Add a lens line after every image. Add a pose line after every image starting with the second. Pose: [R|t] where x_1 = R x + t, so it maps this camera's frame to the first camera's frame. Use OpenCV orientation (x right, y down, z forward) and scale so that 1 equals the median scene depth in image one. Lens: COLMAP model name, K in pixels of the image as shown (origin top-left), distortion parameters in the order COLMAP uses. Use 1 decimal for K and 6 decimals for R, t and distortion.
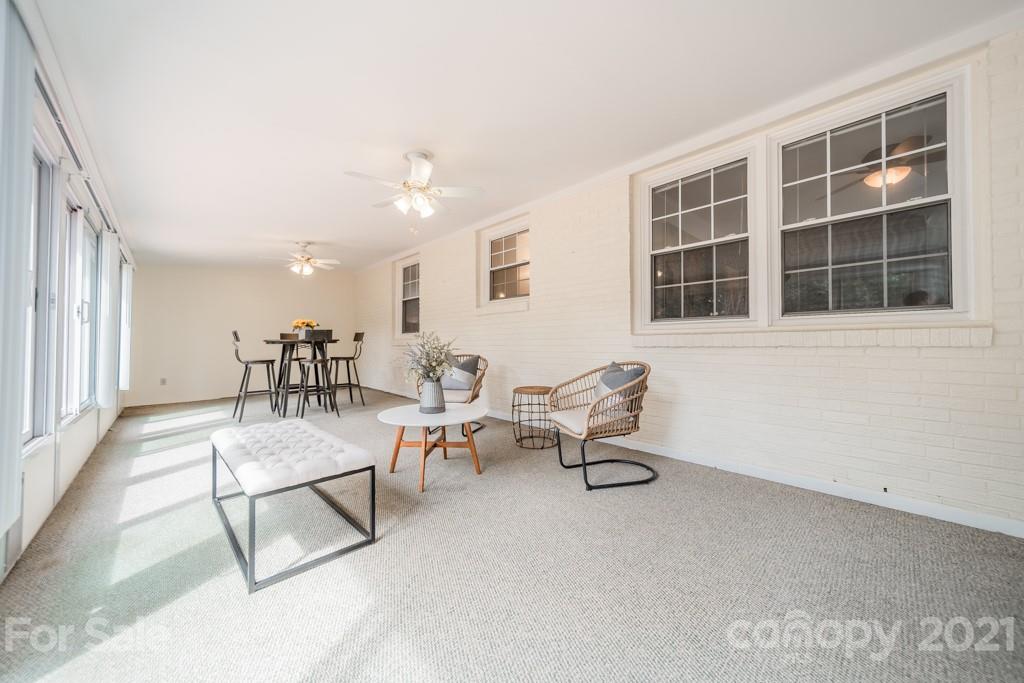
lens RADIAL K [[365.5, 0, 507.8], [0, 365.5, 341.8], [0, 0, 1]] dist [0.002515, 0.000072]
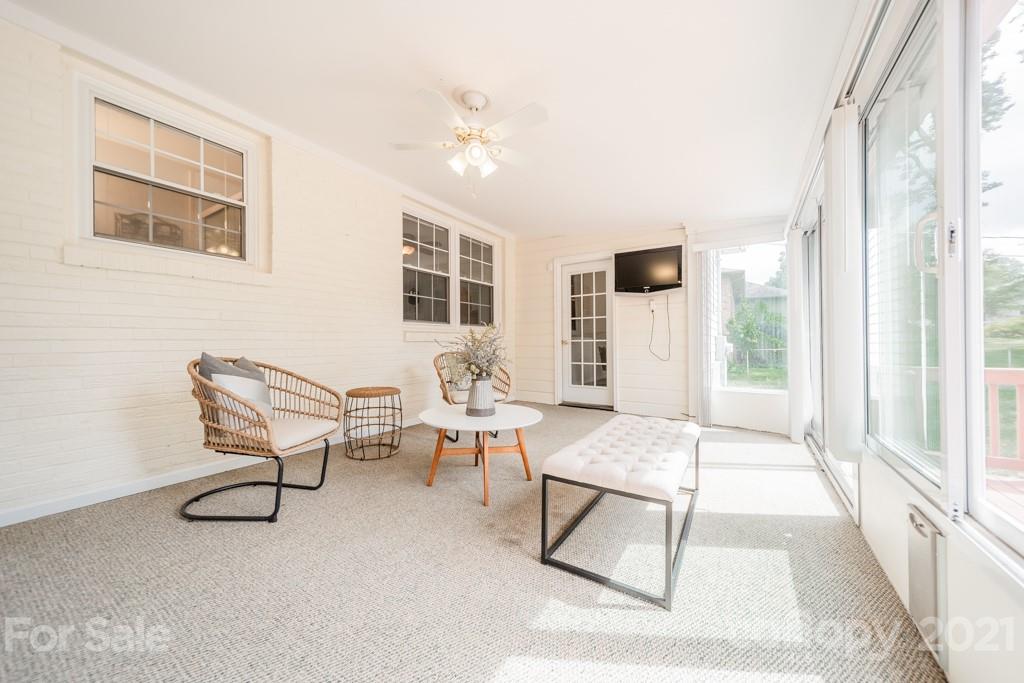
lens RADIAL K [[365.5, 0, 507.8], [0, 365.5, 341.8], [0, 0, 1]] dist [0.002515, 0.000072]
pose [[-0.231272, -0.003552, 0.972883, -0.679773], [-0.017918, 0.999839, -0.000609, 0.007223], [-0.972724, -0.017573, -0.231299, 0.720521]]
